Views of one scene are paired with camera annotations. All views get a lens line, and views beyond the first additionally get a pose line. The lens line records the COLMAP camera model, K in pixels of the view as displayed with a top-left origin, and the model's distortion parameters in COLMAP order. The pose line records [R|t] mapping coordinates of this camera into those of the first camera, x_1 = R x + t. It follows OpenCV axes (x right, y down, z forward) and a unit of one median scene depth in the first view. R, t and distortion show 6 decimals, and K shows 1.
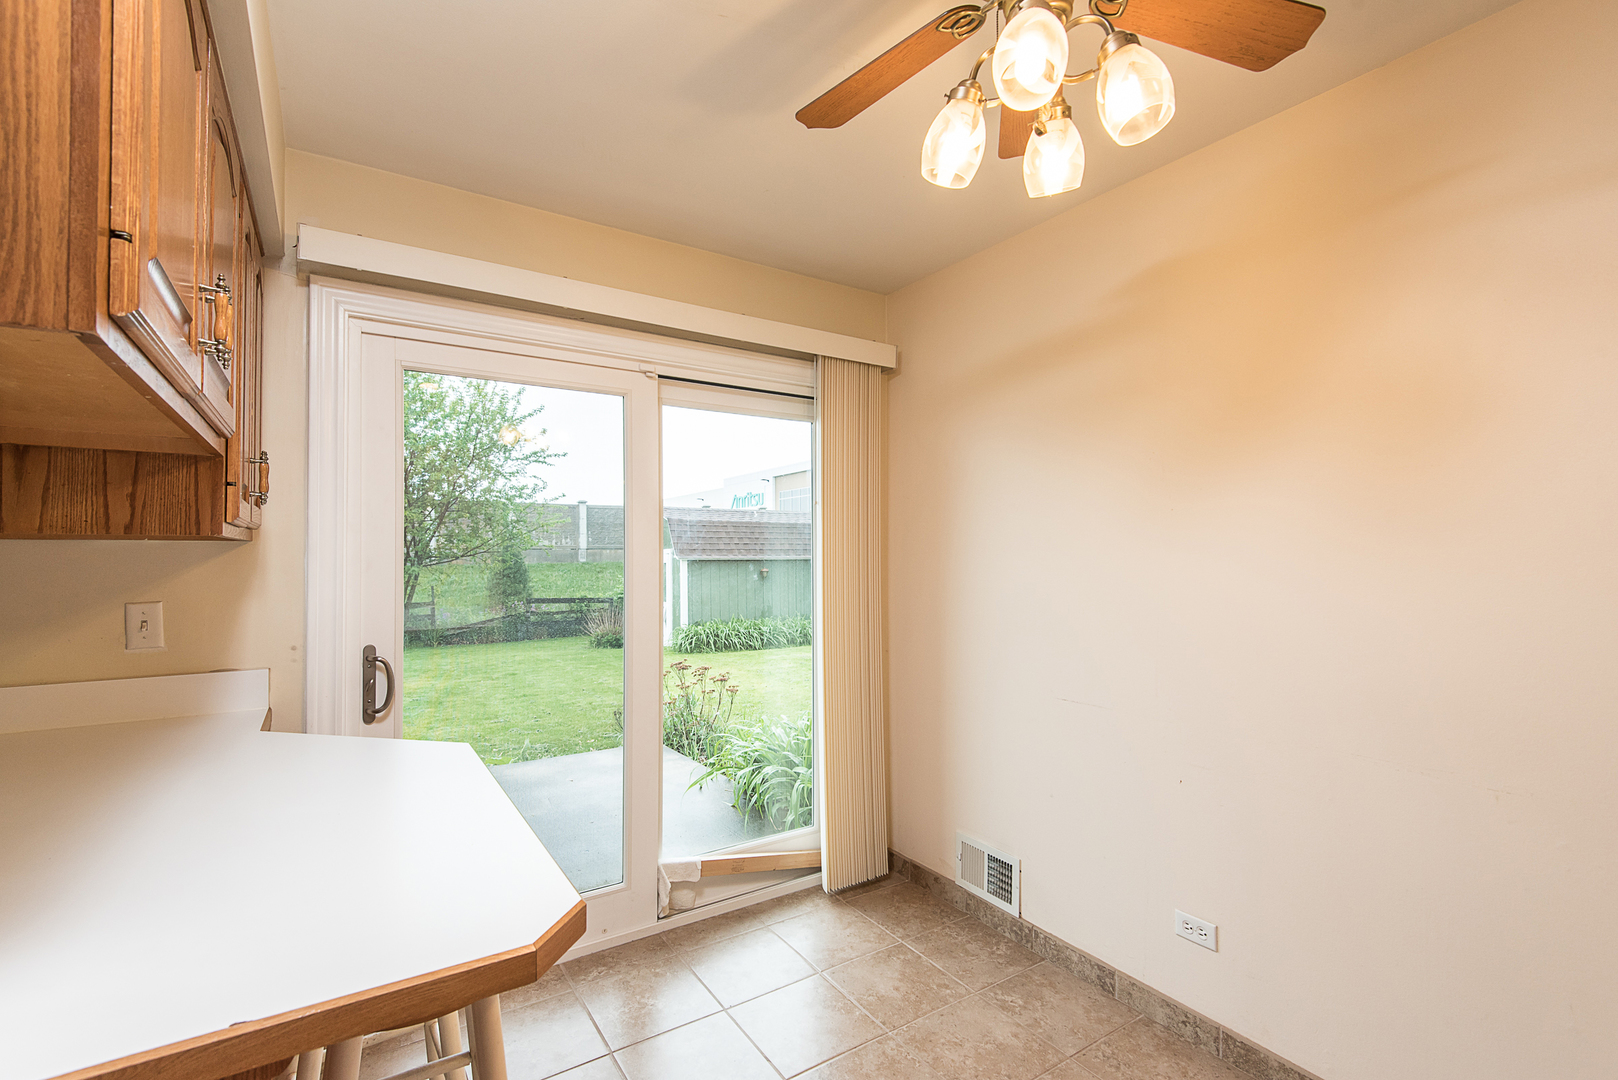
lens RADIAL K [[723.1, 0, 800.8], [0, 723.1, 550.1], [0, 0, 1]] dist [0.036849, -0.024114]
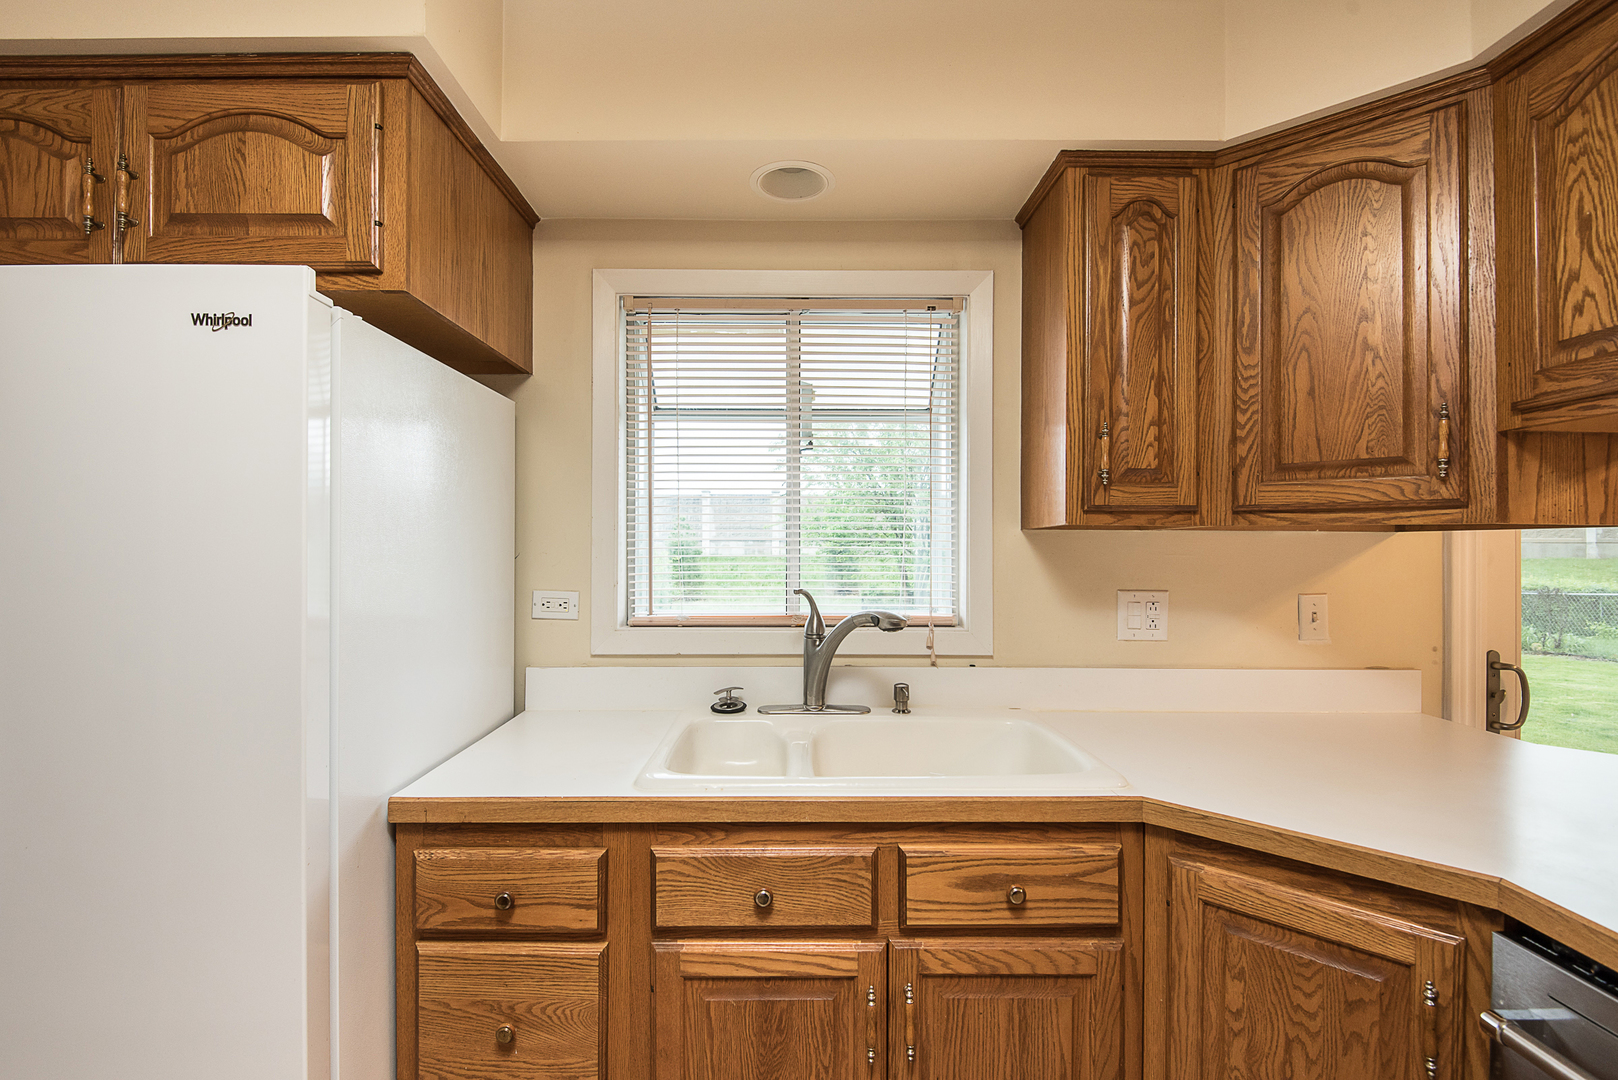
lens RADIAL K [[752.4, 0, 805.0], [0, 752.4, 545.7], [0, 0, 1]] dist [0.003619, -0.008959]
pose [[0.845471, 0.006172, -0.533985, -0.118164], [-0.004556, 0.999980, 0.004345, 0.000606], [0.534001, -0.001241, 0.845483, -0.030488]]
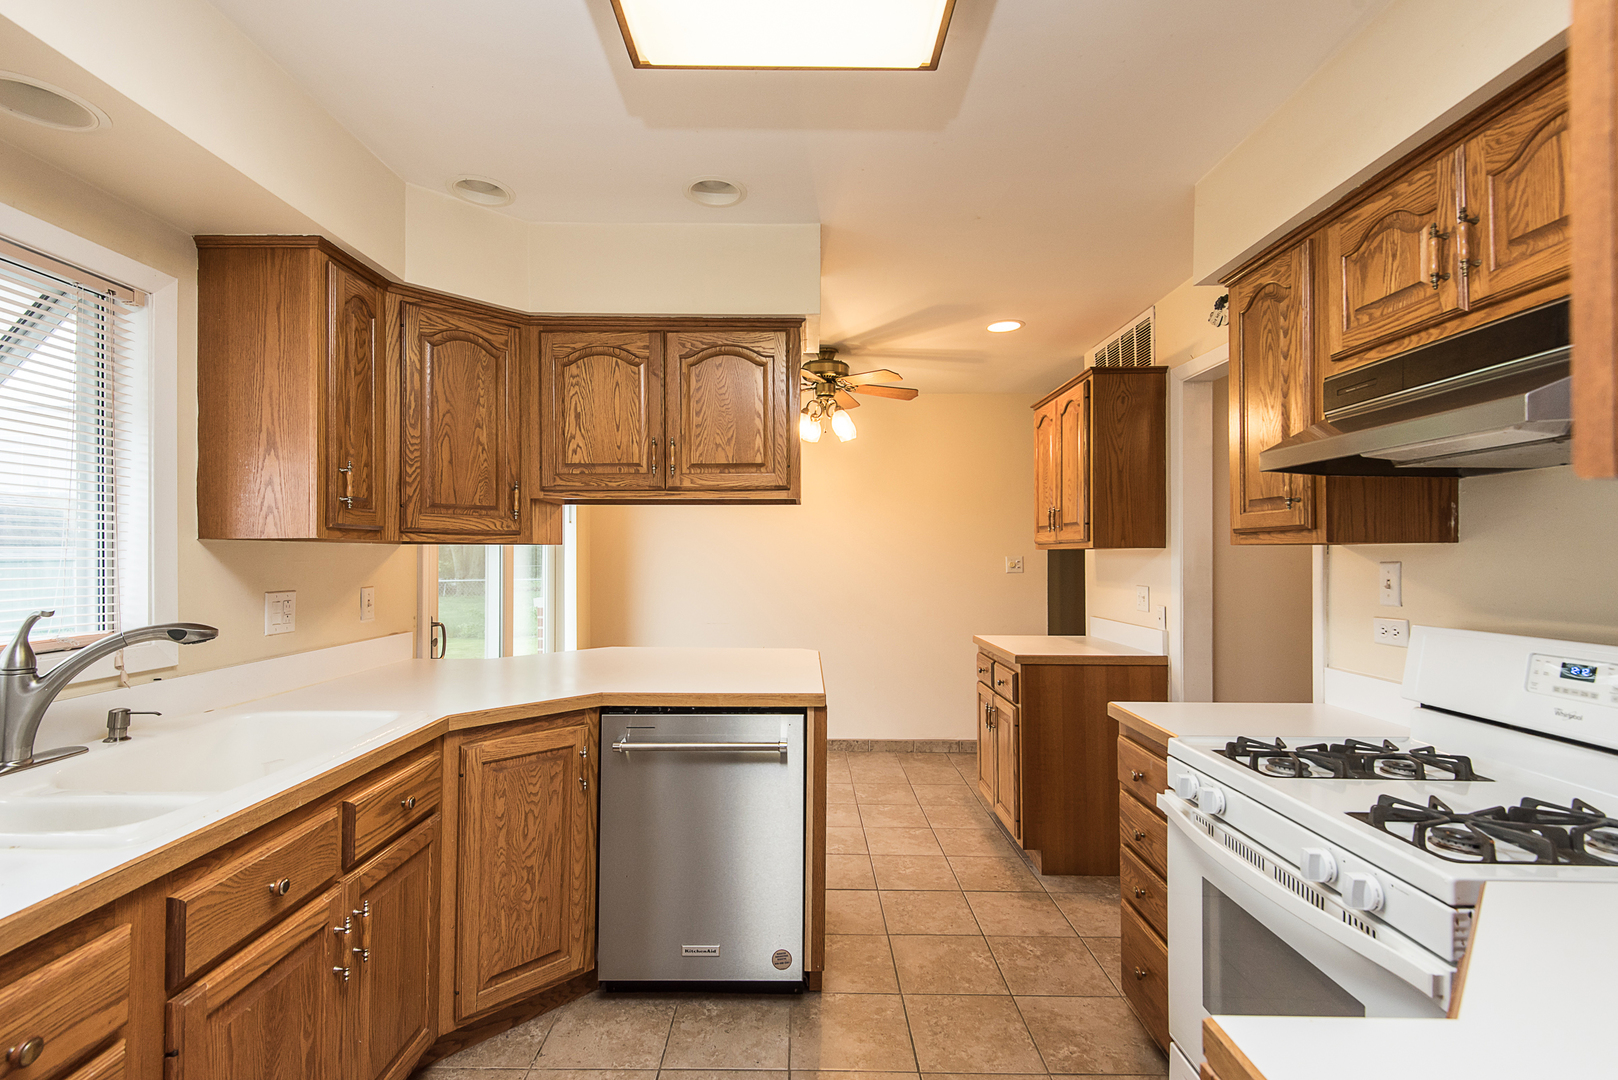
lens RADIAL K [[723.1, 0, 800.8], [0, 723.1, 550.1], [0, 0, 1]] dist [0.036849, -0.024114]
pose [[0.547760, 0.006972, 0.836607, -0.205783], [-0.008888, 0.999957, -0.002514, -0.000534], [-0.836588, -0.006059, 0.547798, -0.061808]]
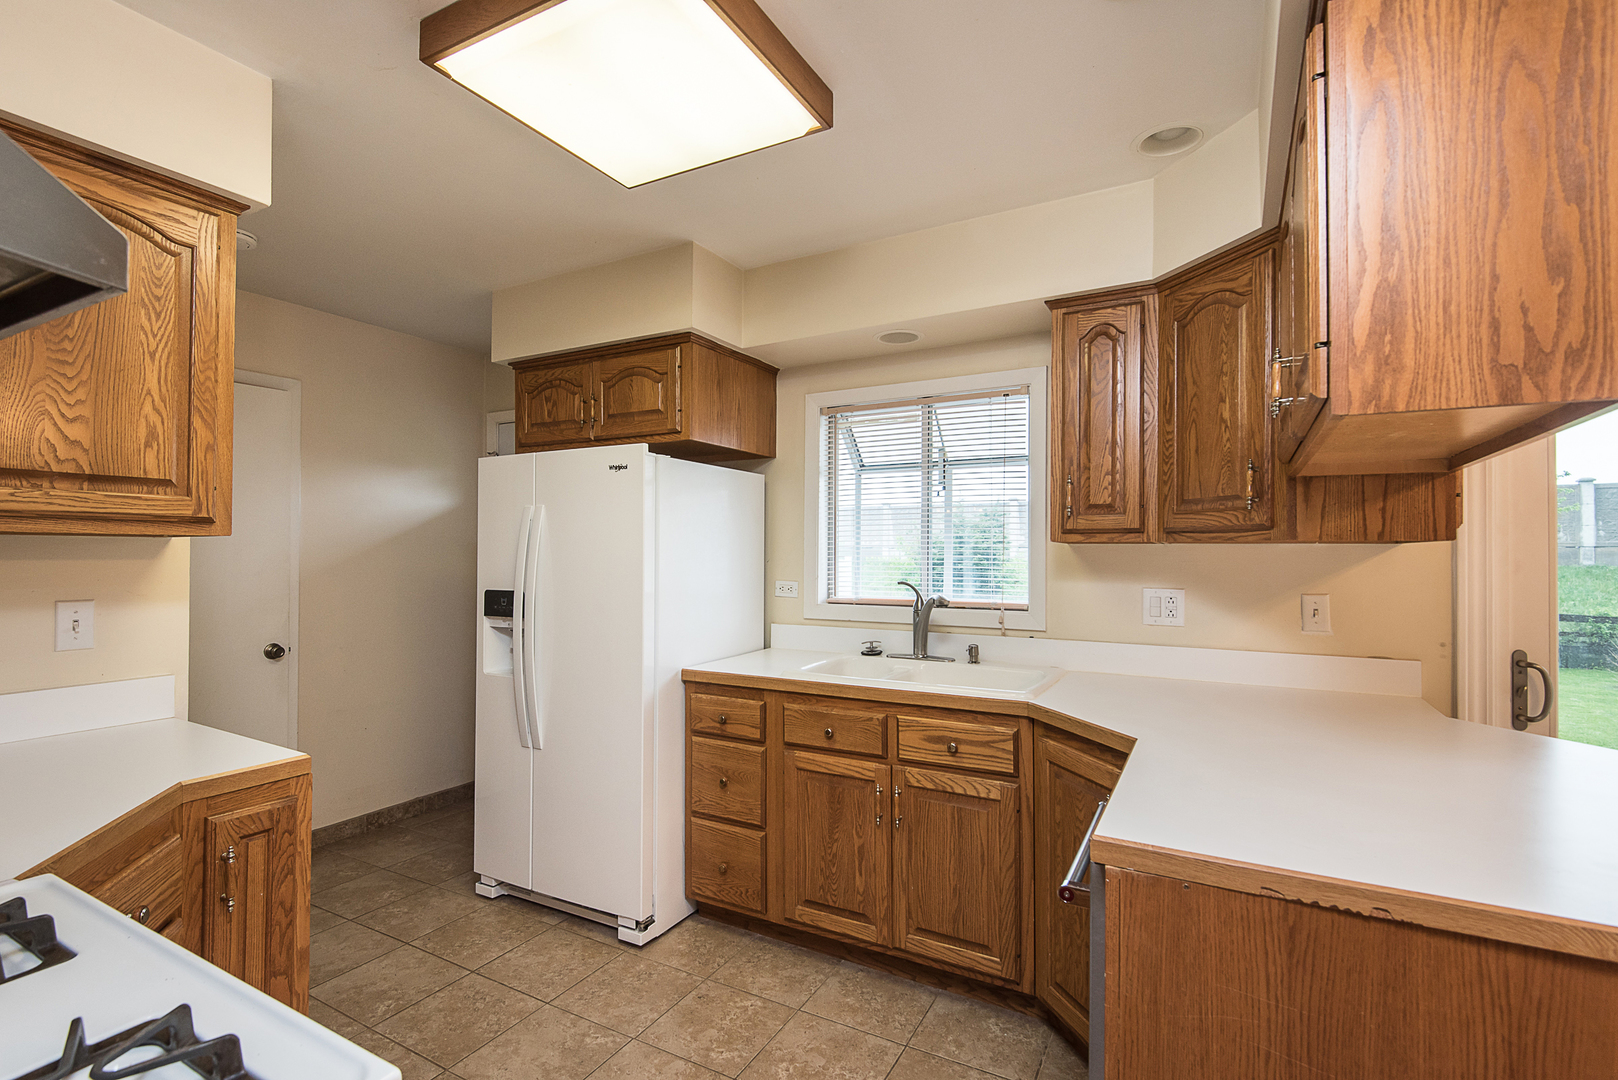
lens RADIAL K [[758.0, 0, 797.4], [0, 758.0, 546.7], [0, 0, 1]] dist [-0.003128, -0.001417]
pose [[0.465921, -0.001556, -0.884825, -0.021651], [-0.000098, 0.999998, -0.001810, -0.000707], [0.884826, 0.000930, 0.465920, -0.046684]]
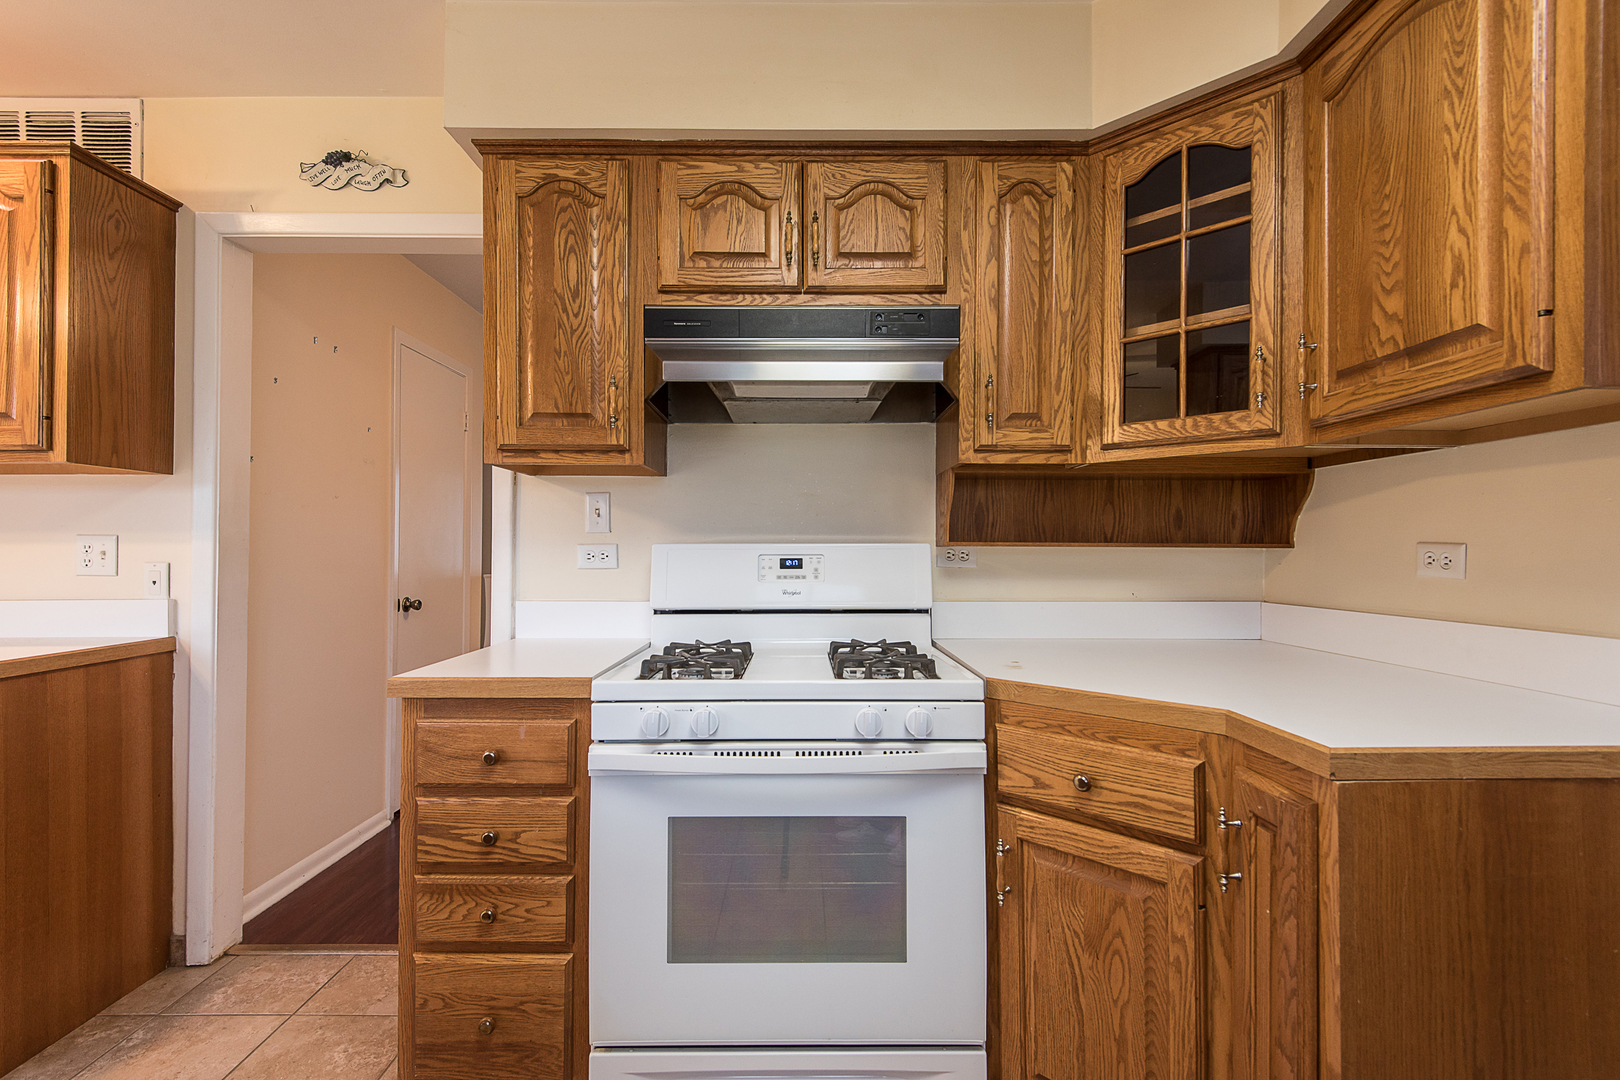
lens RADIAL K [[724.0, 0, 801.8], [0, 724.0, 550.1], [0, 0, 1]] dist [0.036849, -0.024114]
pose [[-0.842742, -0.000172, 0.538317, -0.147921], [-0.005622, 0.999948, -0.008481, 0.012708], [-0.538288, -0.010174, -0.842700, 0.020917]]
